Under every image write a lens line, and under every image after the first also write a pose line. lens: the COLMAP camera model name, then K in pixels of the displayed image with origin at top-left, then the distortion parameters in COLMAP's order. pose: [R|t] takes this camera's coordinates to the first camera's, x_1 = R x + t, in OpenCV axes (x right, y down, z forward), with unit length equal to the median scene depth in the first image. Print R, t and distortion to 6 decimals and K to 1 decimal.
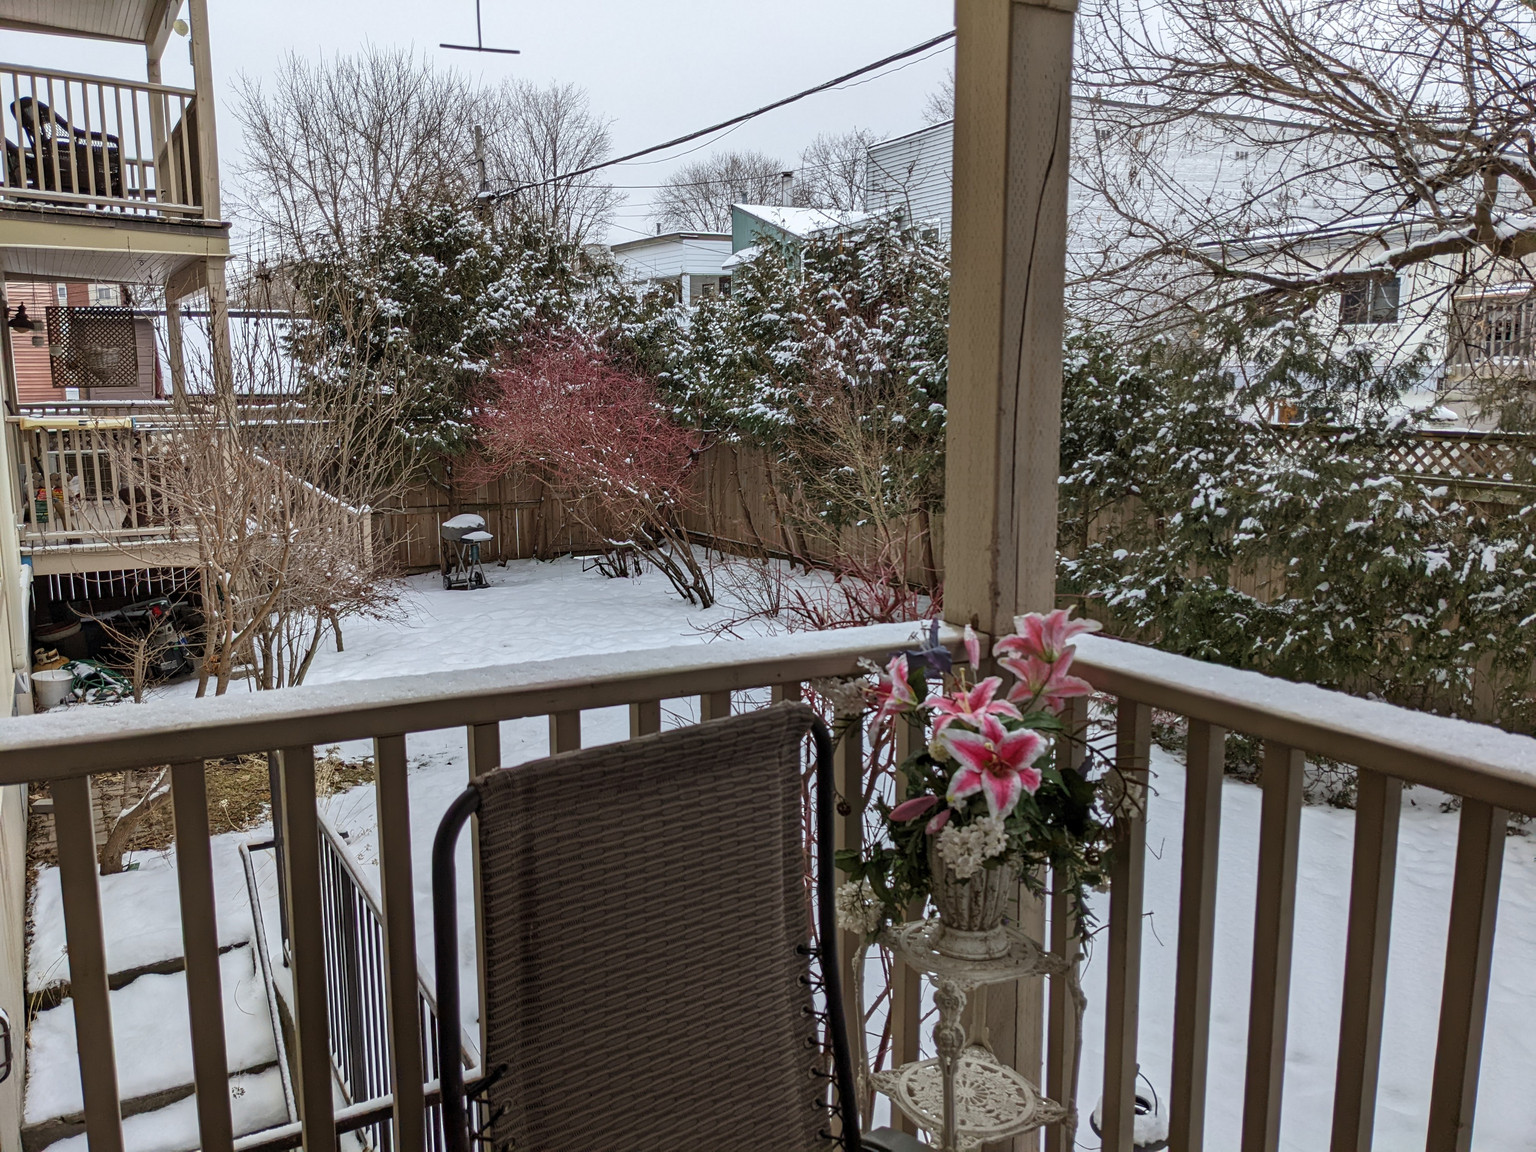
lens RADIAL K [[1233.2, 0, 735.8], [0, 1233.2, 565.3], [0, 0, 1]] dist [0.069426, -0.100349]
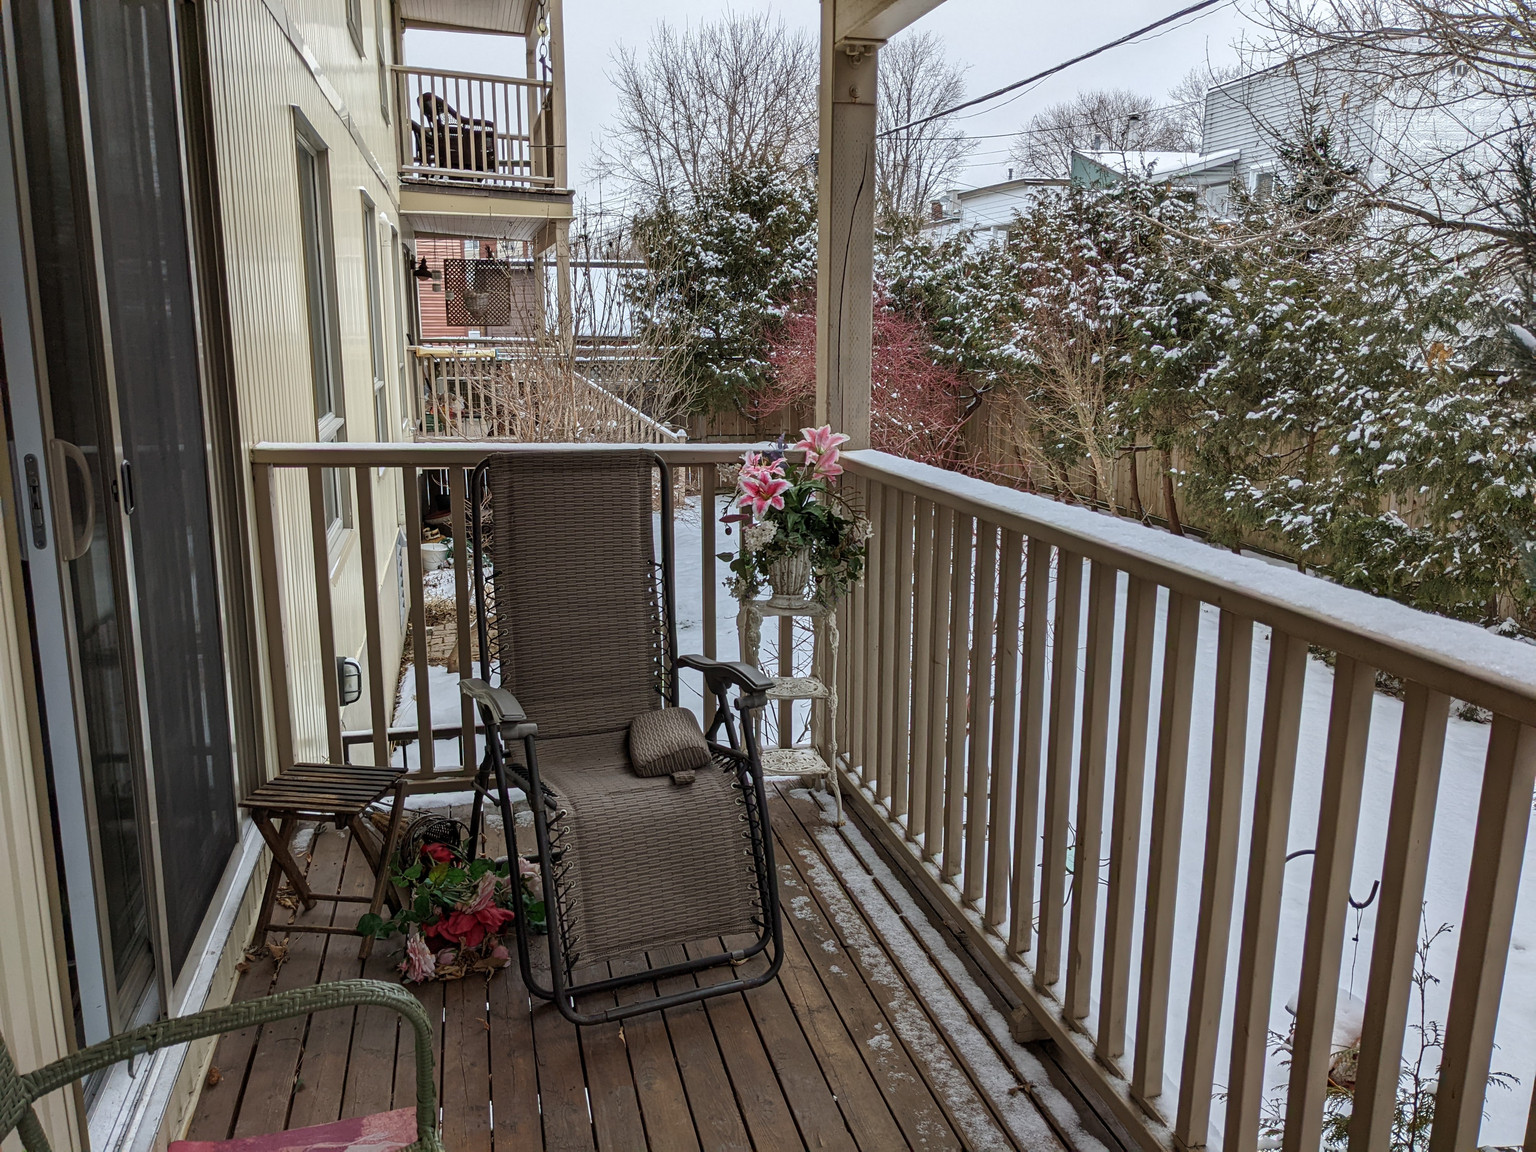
lens RADIAL K [[1230.5, 0, 761.1], [0, 1230.5, 577.7], [0, 0, 1]] dist [0.077060, -0.131414]
pose [[0.964192, 0.062923, -0.257632, 0.104147], [-0.049894, 0.997138, 0.056809, 0.025642], [0.260470, -0.041920, 0.964572, -0.138948]]
